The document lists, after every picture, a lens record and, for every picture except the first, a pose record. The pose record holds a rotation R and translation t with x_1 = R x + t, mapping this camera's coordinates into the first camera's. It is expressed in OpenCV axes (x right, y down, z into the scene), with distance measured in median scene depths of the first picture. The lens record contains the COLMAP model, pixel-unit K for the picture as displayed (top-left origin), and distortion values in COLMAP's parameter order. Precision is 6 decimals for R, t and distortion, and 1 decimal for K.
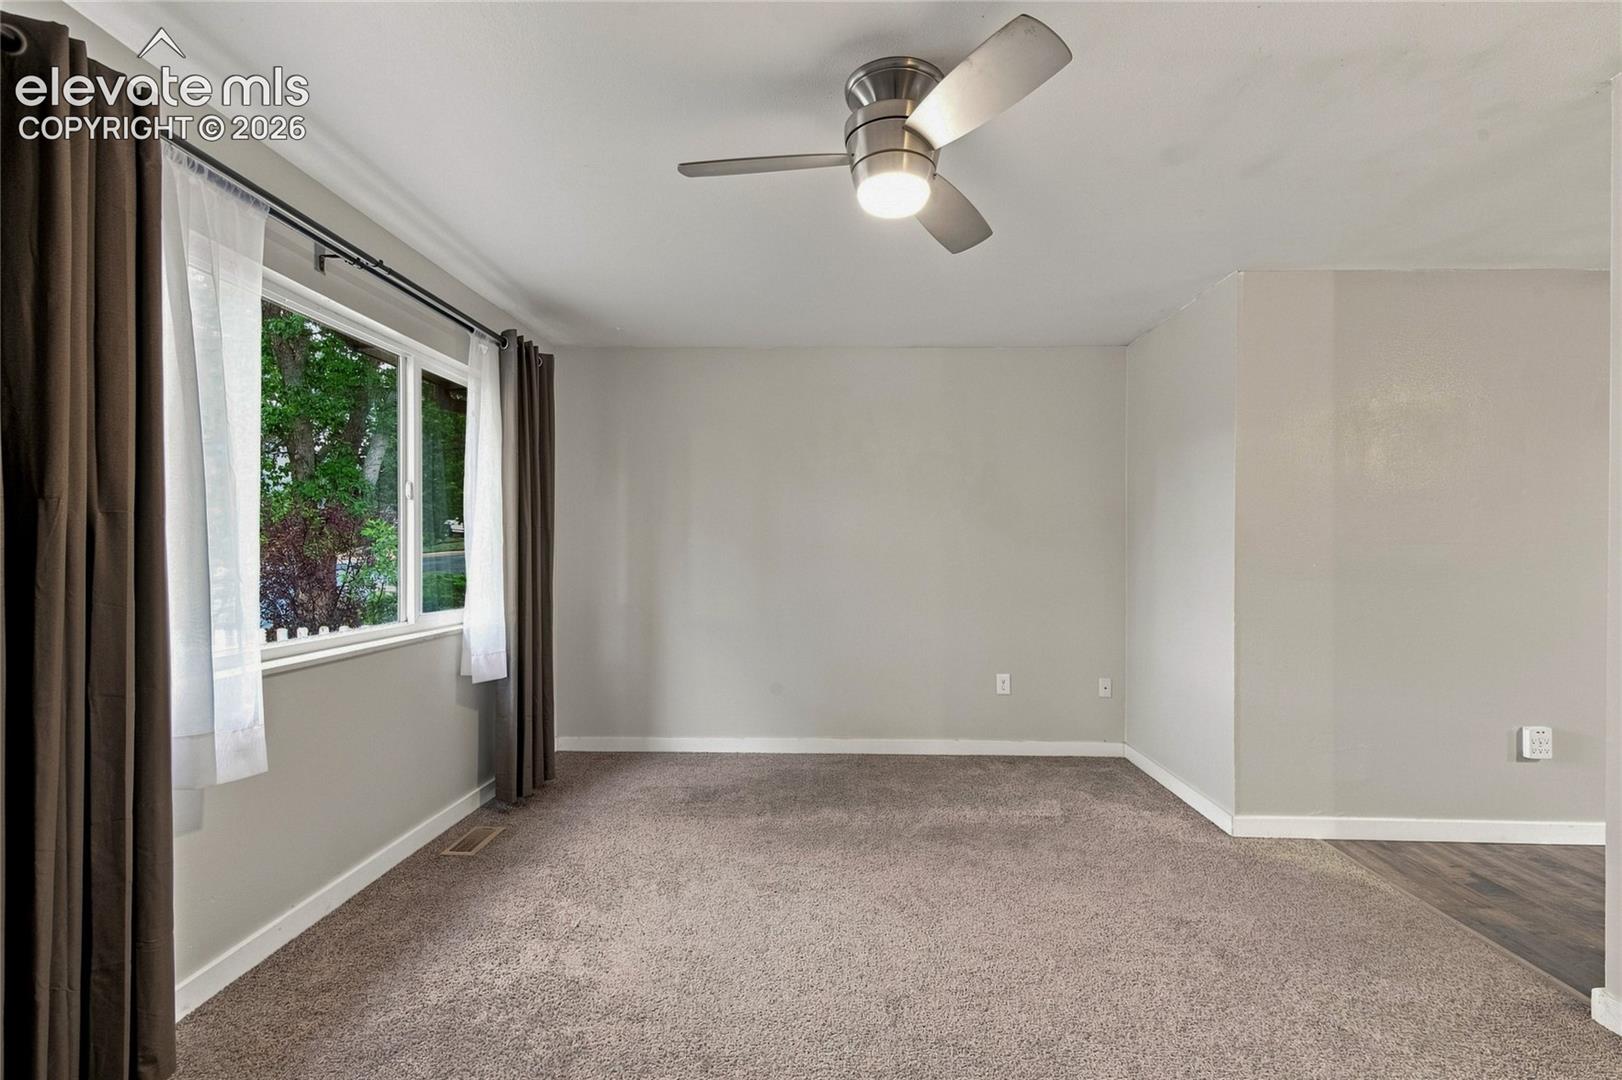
lens RADIAL K [[728.3, 0, 806.3], [0, 728.3, 538.9], [0, 0, 1]] dist [0.031100, -0.016575]
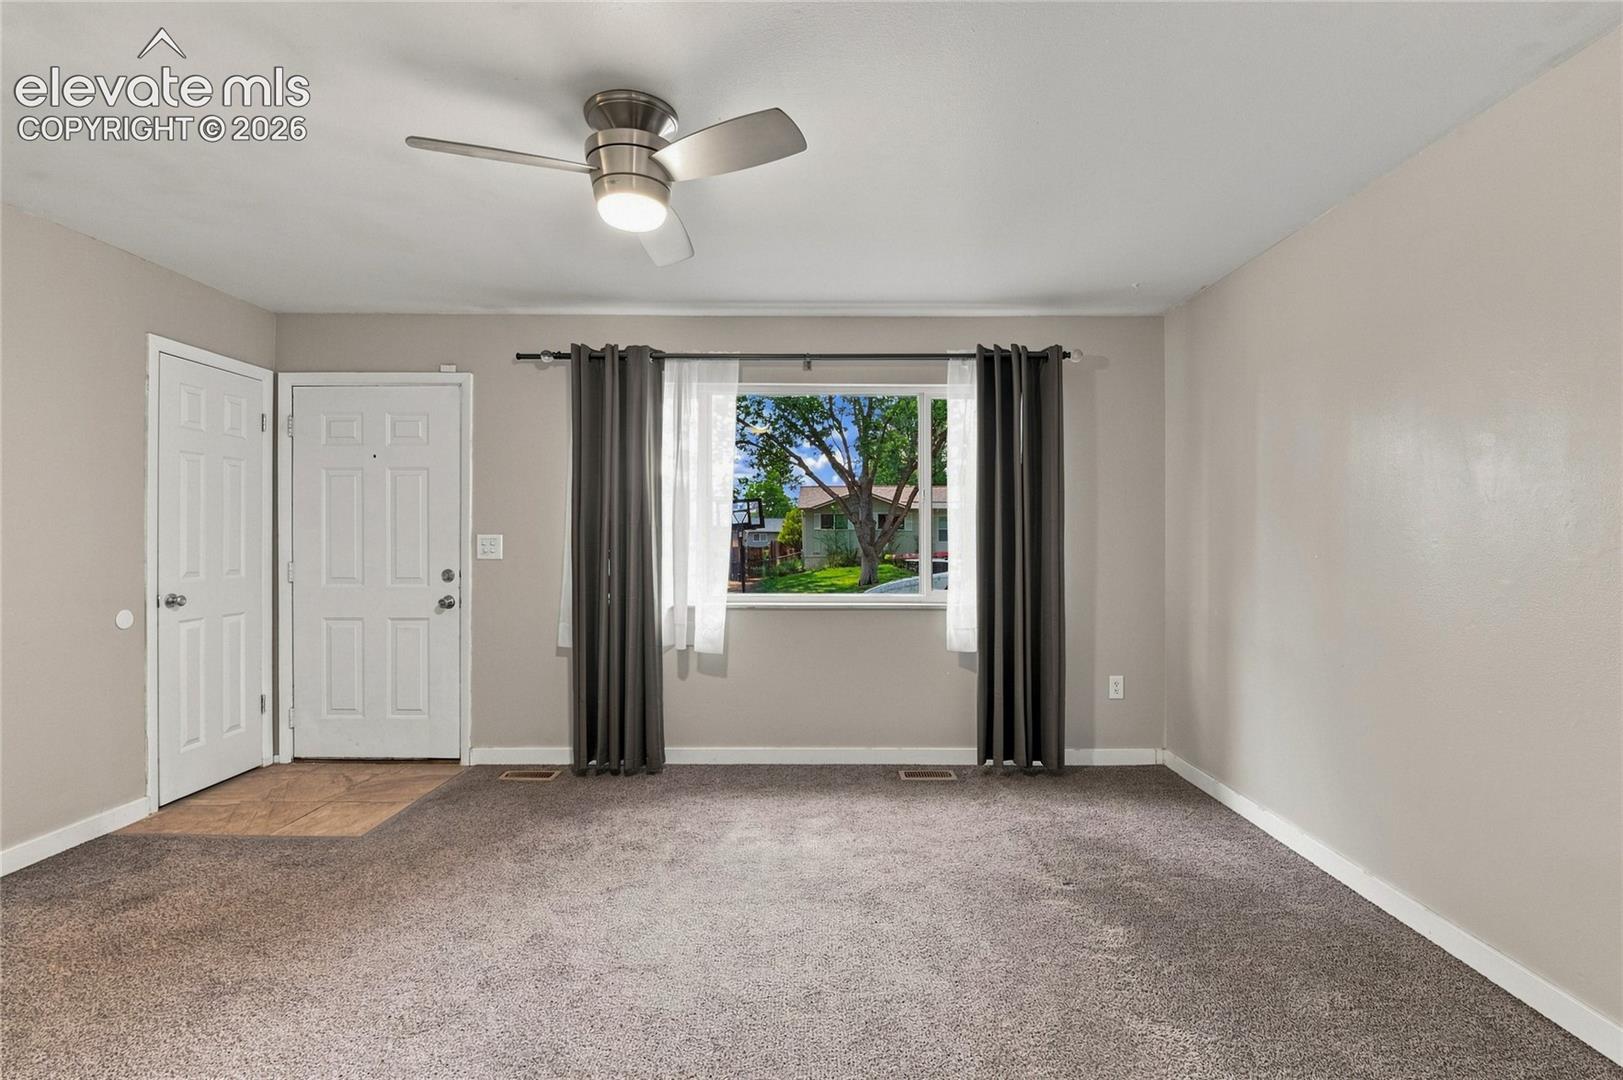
lens RADIAL K [[728.7, 0, 806.8], [0, 728.7, 538.9], [0, 0, 1]] dist [0.031100, -0.016575]
pose [[0.004993, -0.000030, -0.999988, 0.747719], [0.022785, 0.999740, 0.000084, 0.007691], [0.999728, -0.022785, 0.004993, 0.767186]]
